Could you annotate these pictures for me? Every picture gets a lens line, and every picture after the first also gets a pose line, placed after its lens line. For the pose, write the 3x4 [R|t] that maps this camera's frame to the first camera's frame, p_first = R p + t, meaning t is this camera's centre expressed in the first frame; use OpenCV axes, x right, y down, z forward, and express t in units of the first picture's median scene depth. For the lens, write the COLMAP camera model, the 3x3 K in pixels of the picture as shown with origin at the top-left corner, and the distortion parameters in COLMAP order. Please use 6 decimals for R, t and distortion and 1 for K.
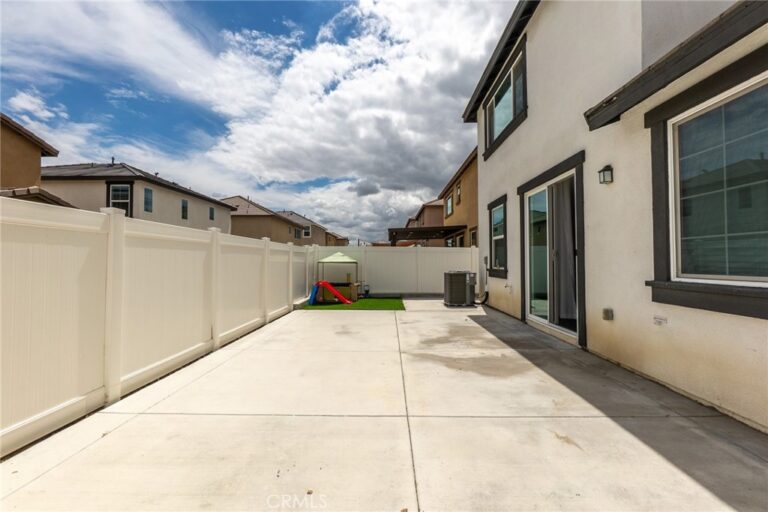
lens RADIAL K [[332.4, 0, 384.9], [0, 332.4, 254.3], [0, 0, 1]] dist [-0.002991, 0.000252]
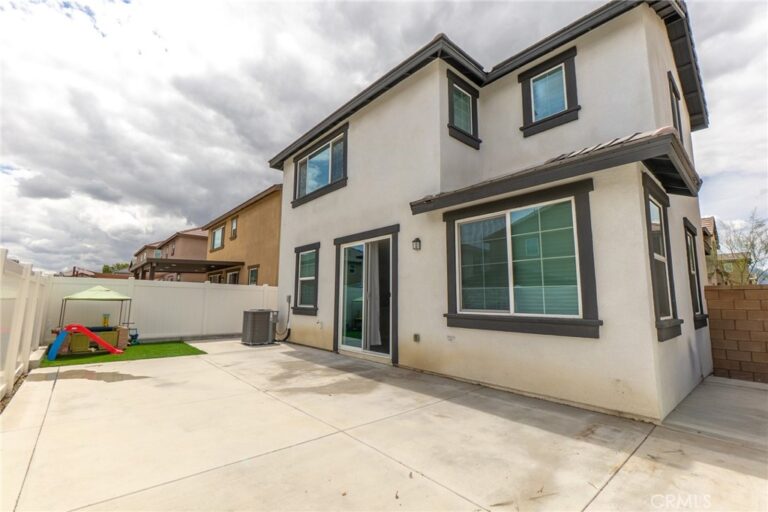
lens RADIAL K [[332.4, 0, 387.9], [0, 332.4, 256.5], [0, 0, 1]] dist [-0.002991, 0.000252]
pose [[0.736980, 0.095983, 0.669065, -0.326801], [-0.024133, 0.992971, -0.115867, -0.002526], [-0.675483, 0.069246, 0.734117, -0.018716]]
